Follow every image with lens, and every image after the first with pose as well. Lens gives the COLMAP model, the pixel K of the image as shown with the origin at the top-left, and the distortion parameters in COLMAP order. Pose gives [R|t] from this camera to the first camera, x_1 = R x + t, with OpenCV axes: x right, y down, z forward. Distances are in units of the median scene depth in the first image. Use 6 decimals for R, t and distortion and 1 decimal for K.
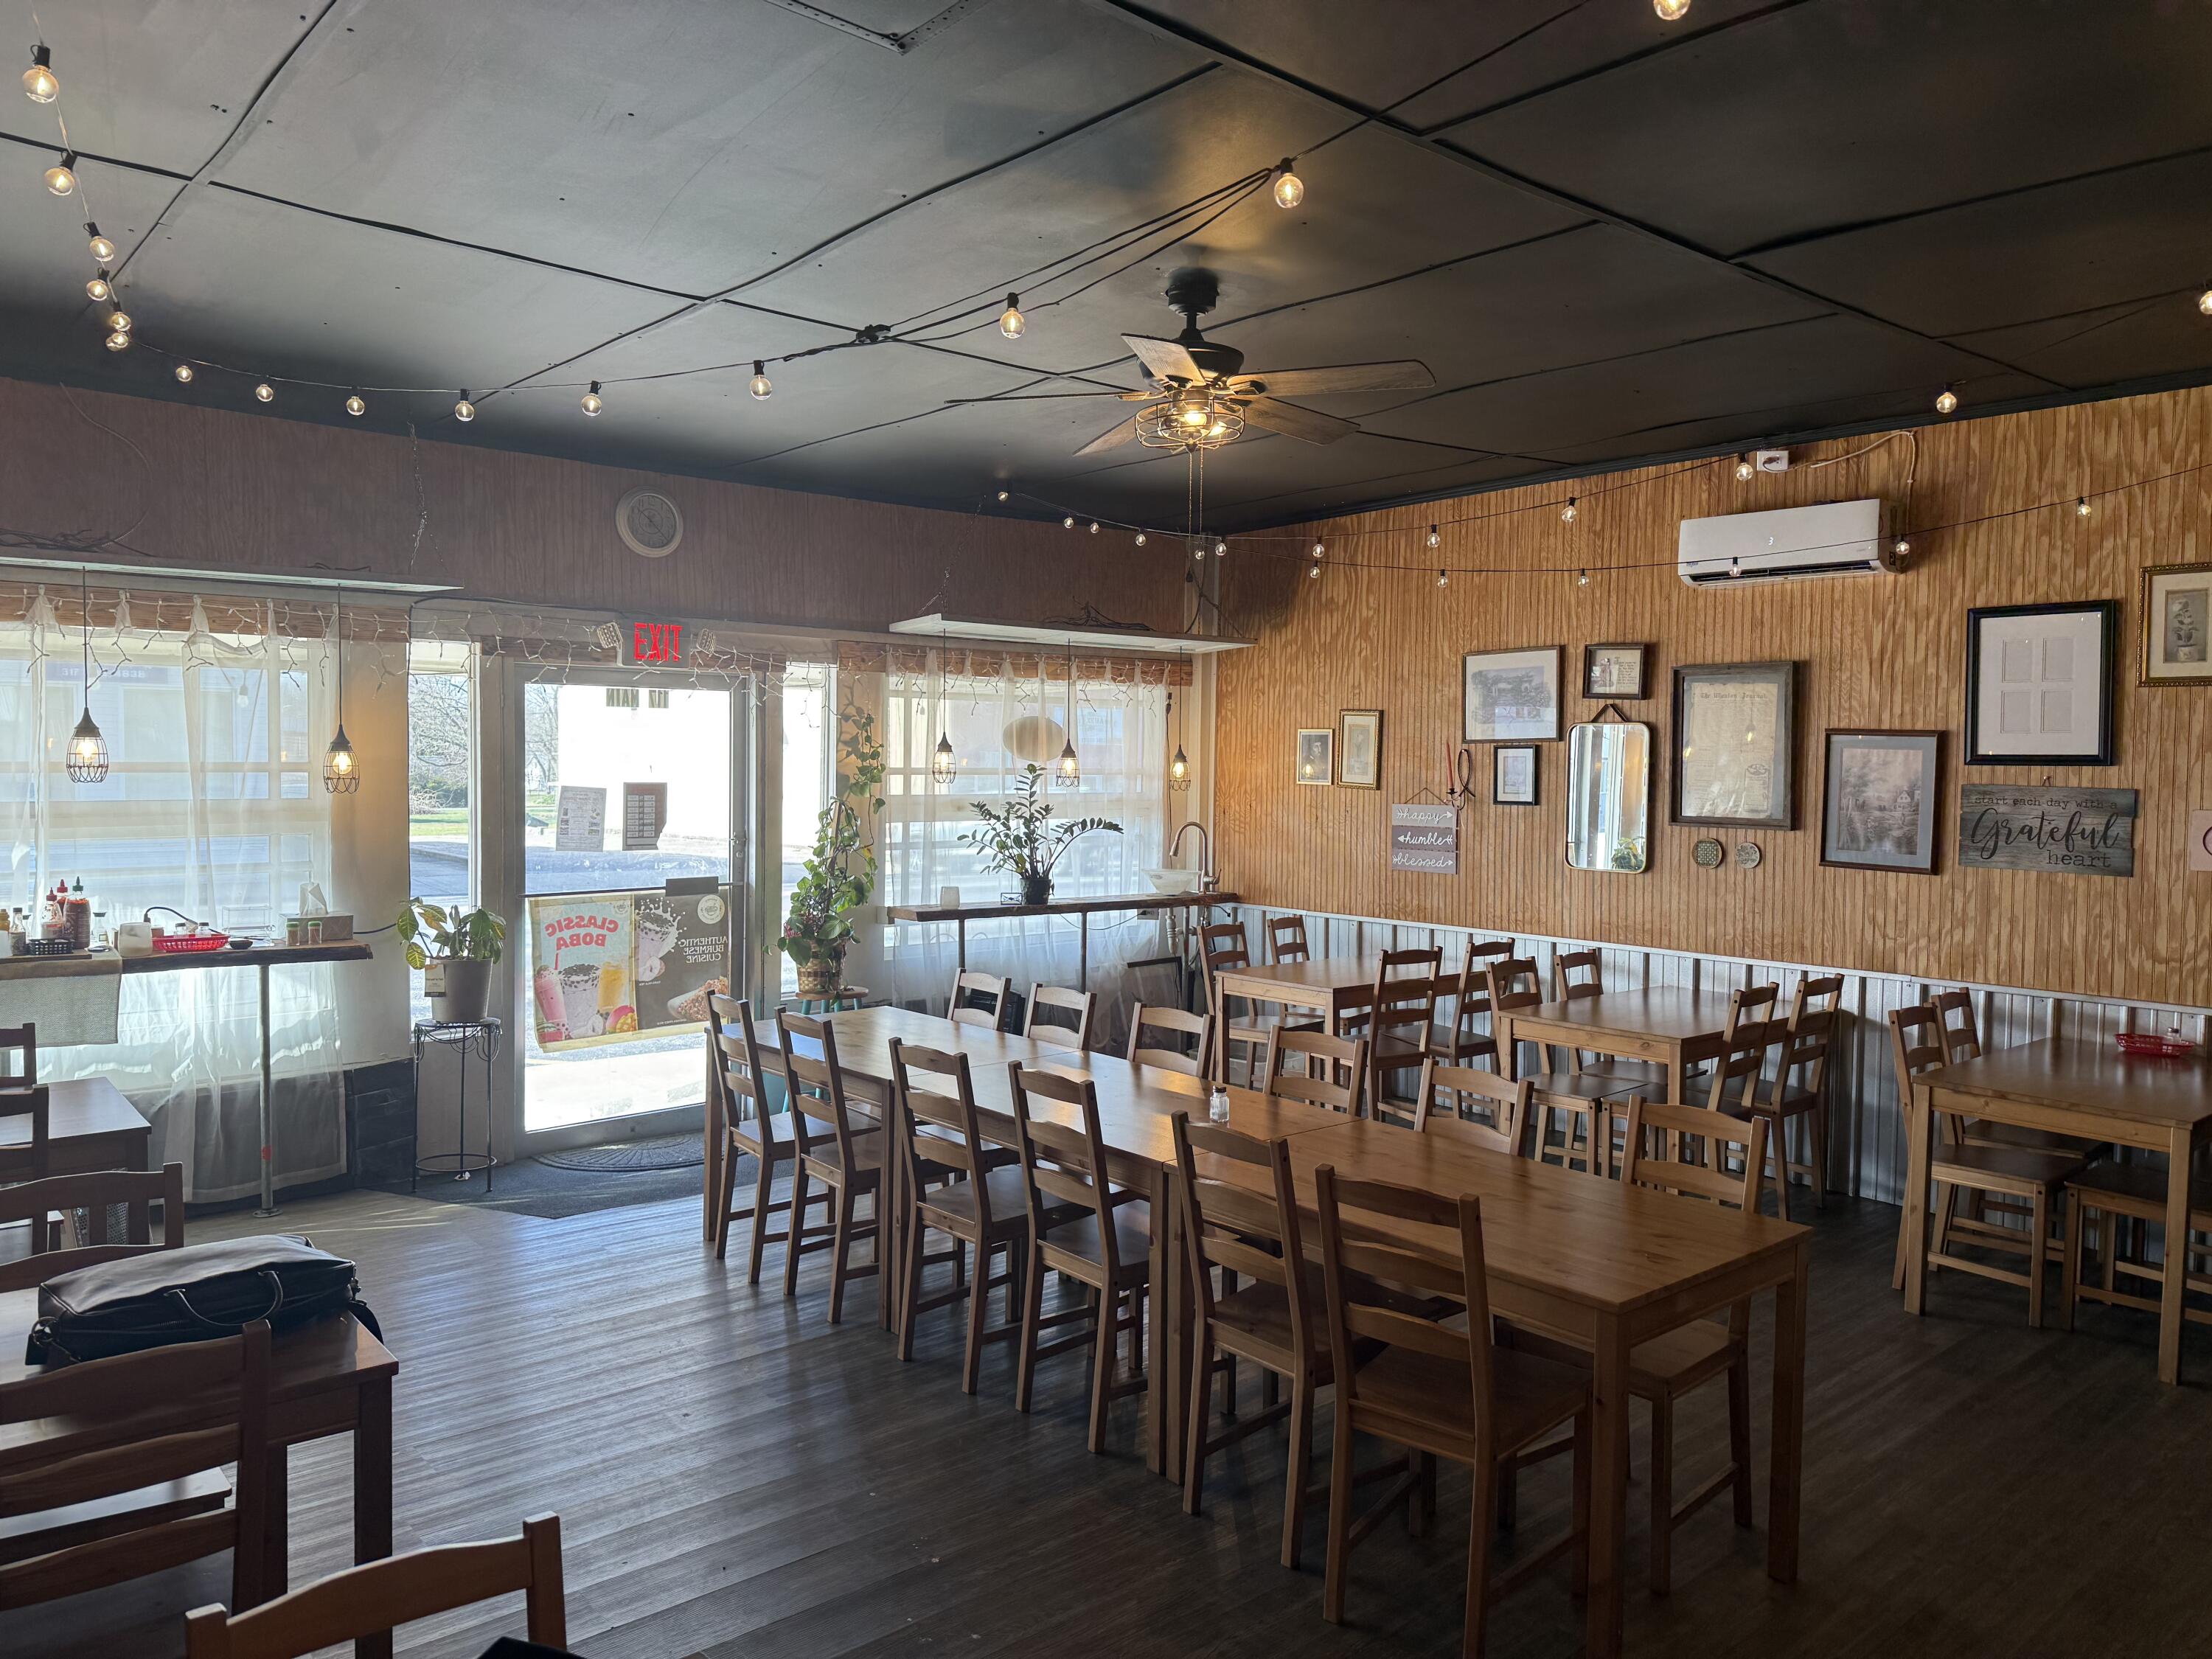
lens RADIAL K [[1535.8, 0, 1104.0], [0, 1535.8, 834.5], [0, 0, 1]] dist [0.076240, -0.092588]
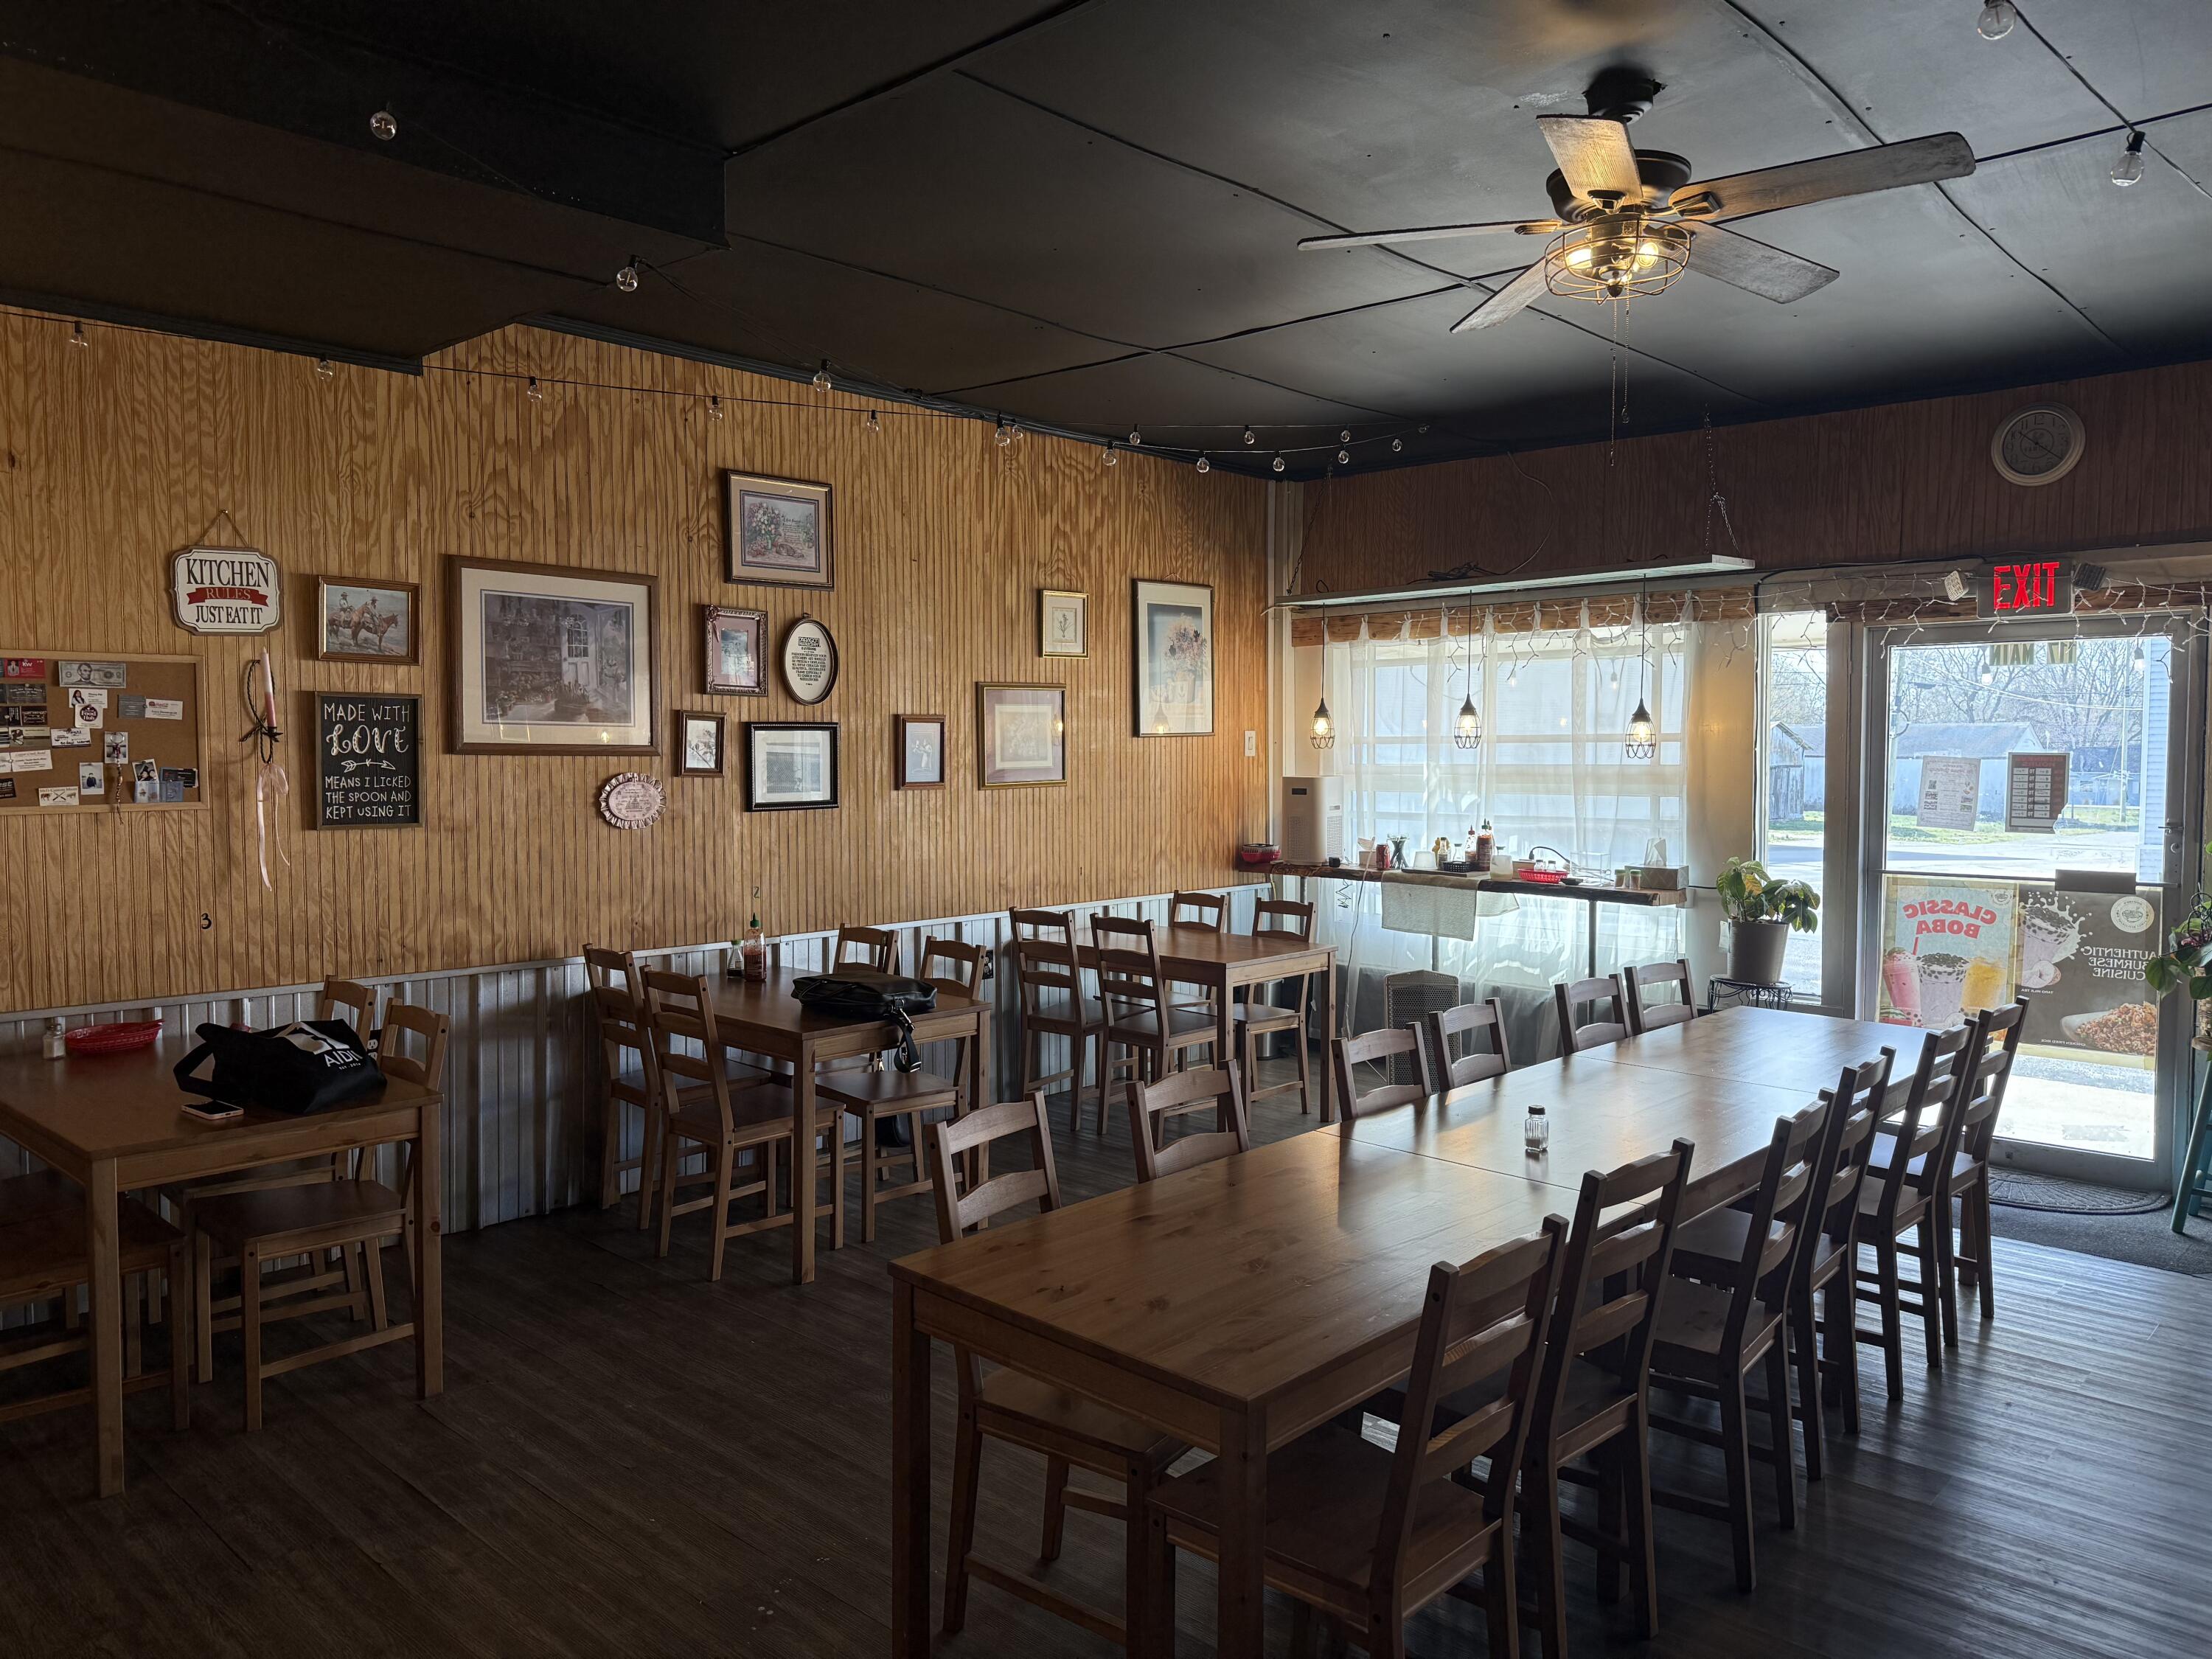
lens RADIAL K [[1535.8, 0, 1104.0], [0, 1535.8, 834.5], [0, 0, 1]] dist [0.076240, -0.092588]
pose [[0.109421, 0.055657, -0.992436, 1.203749], [-0.045702, 0.997657, 0.050910, -0.022562], [0.992944, 0.039786, 0.111709, 0.971045]]
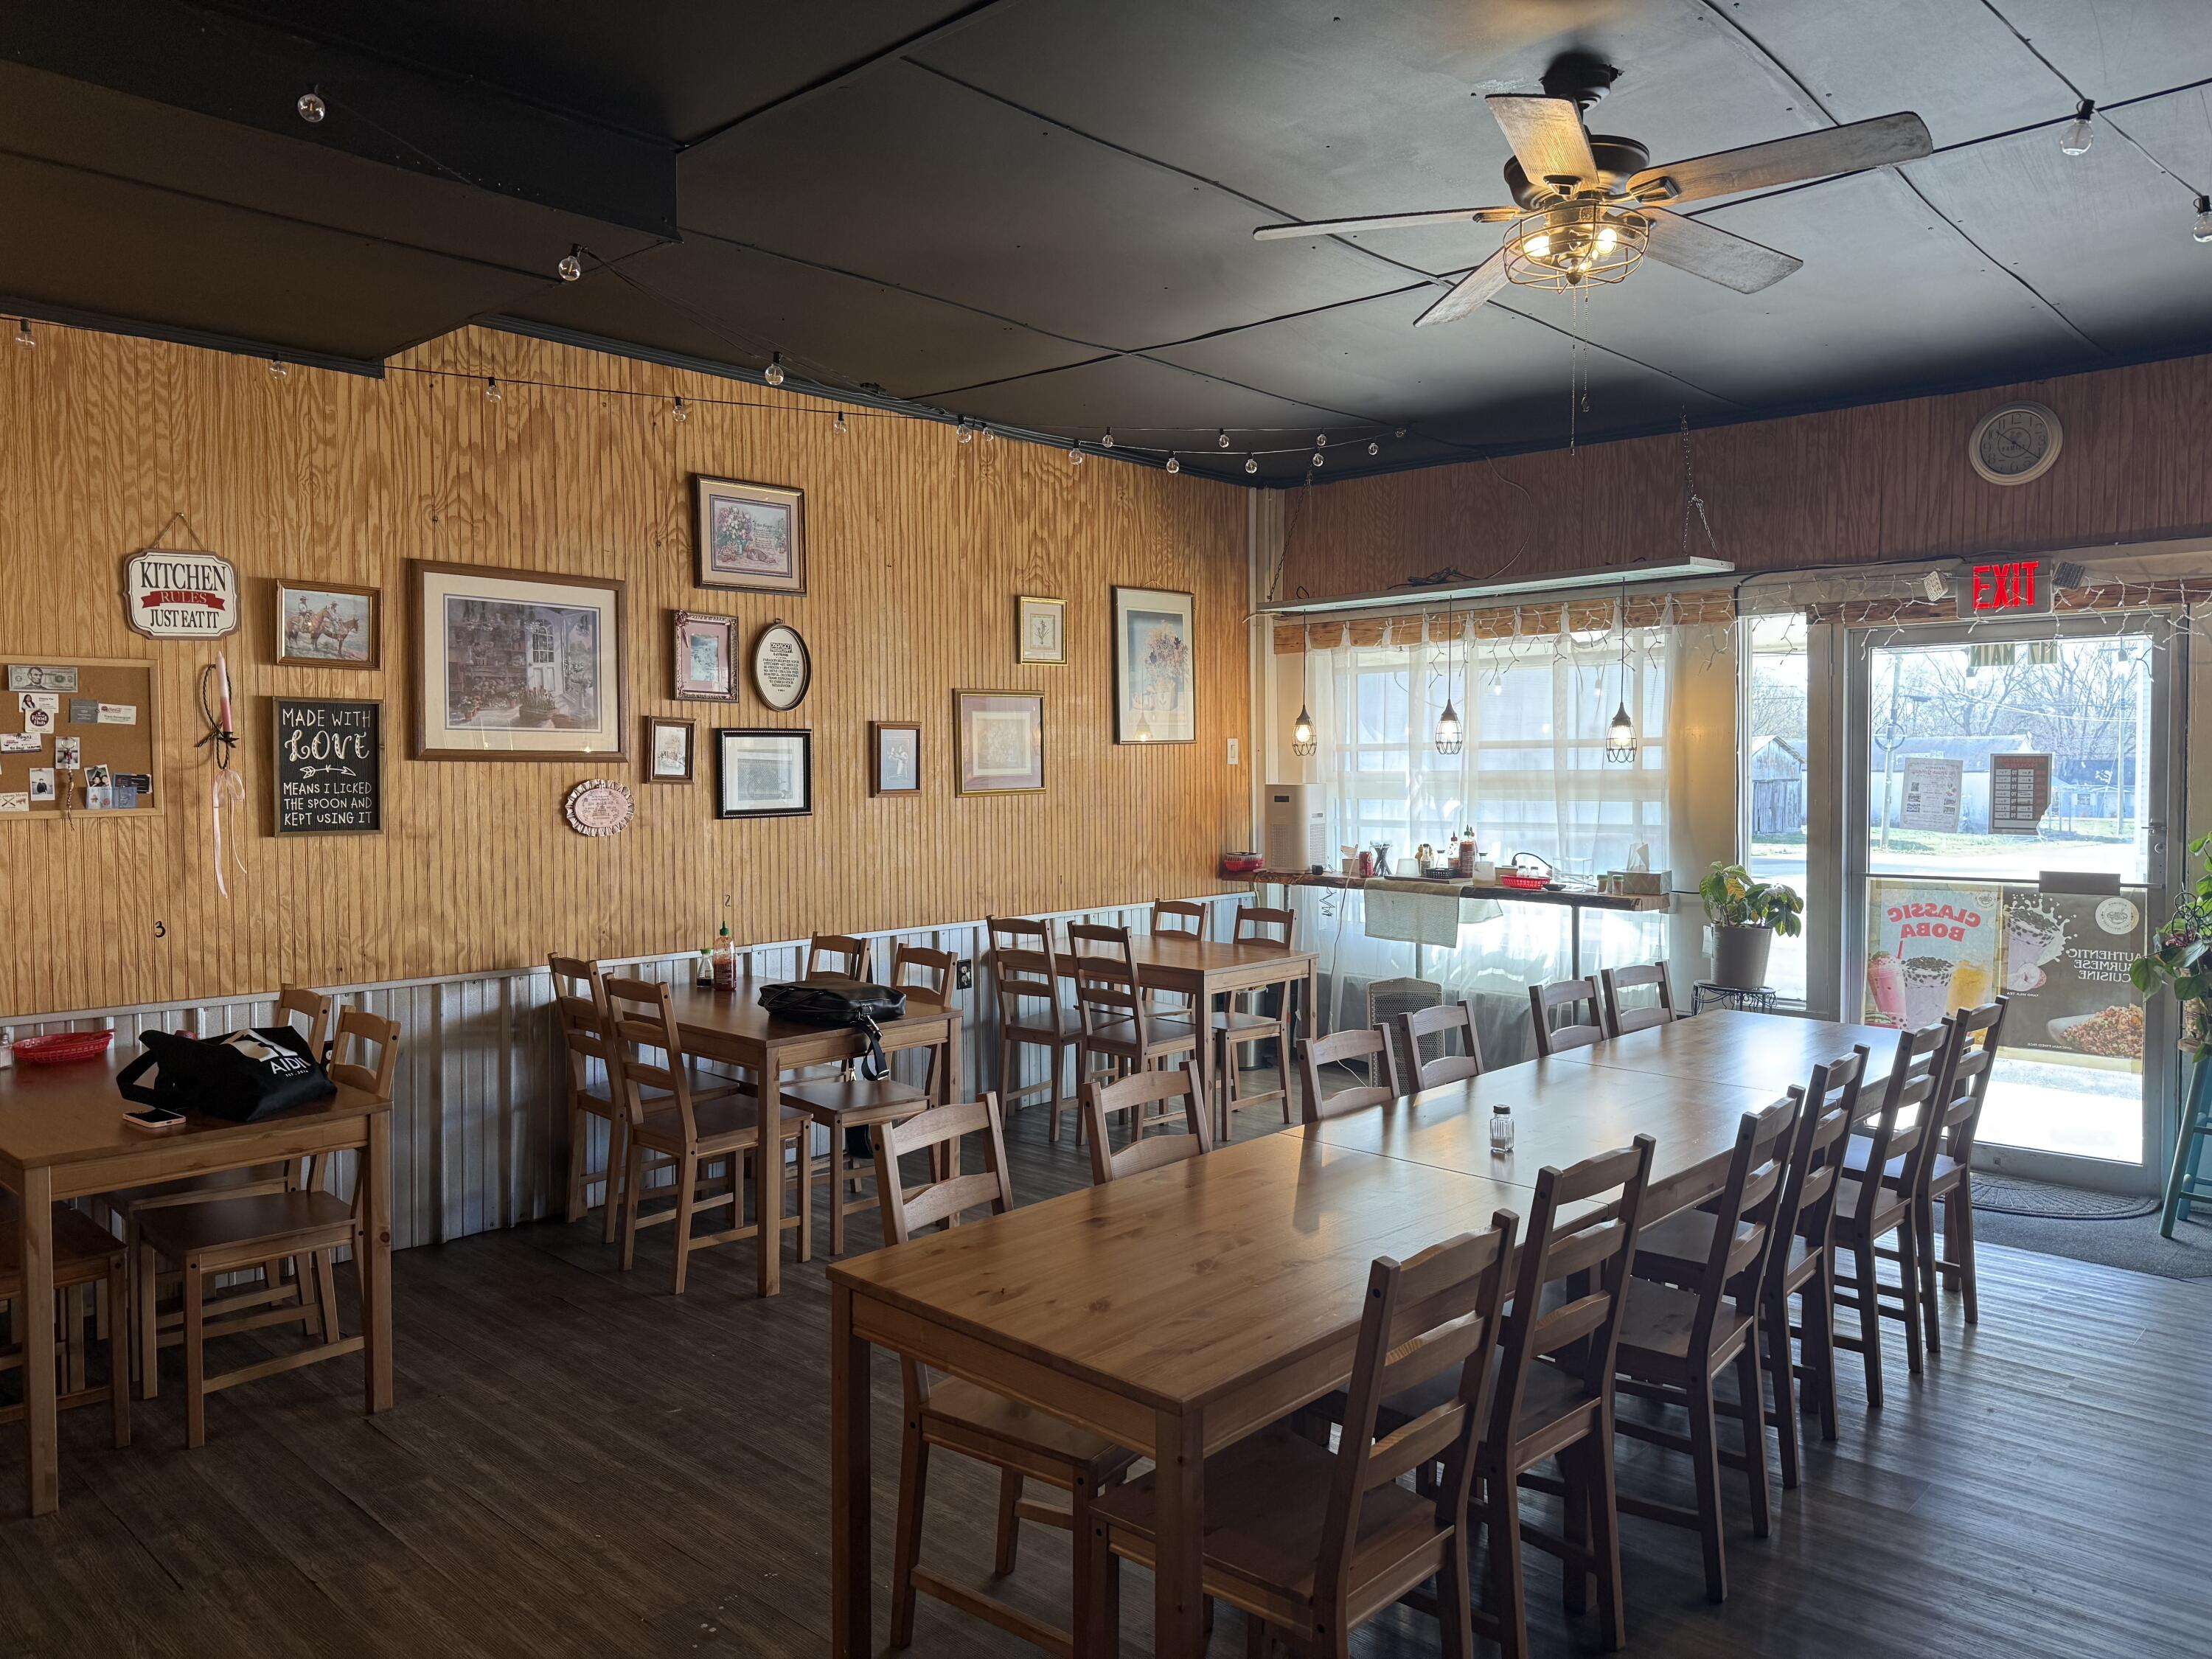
lens RADIAL K [[1536.8, 0, 1106.0], [0, 1536.8, 829.5], [0, 0, 1]] dist [0.076617, -0.094874]
pose [[0.111697, 0.040624, -0.992912, 1.188827], [-0.040903, 0.998505, 0.036252, -0.007749], [0.992900, 0.036564, 0.113191, 1.004495]]
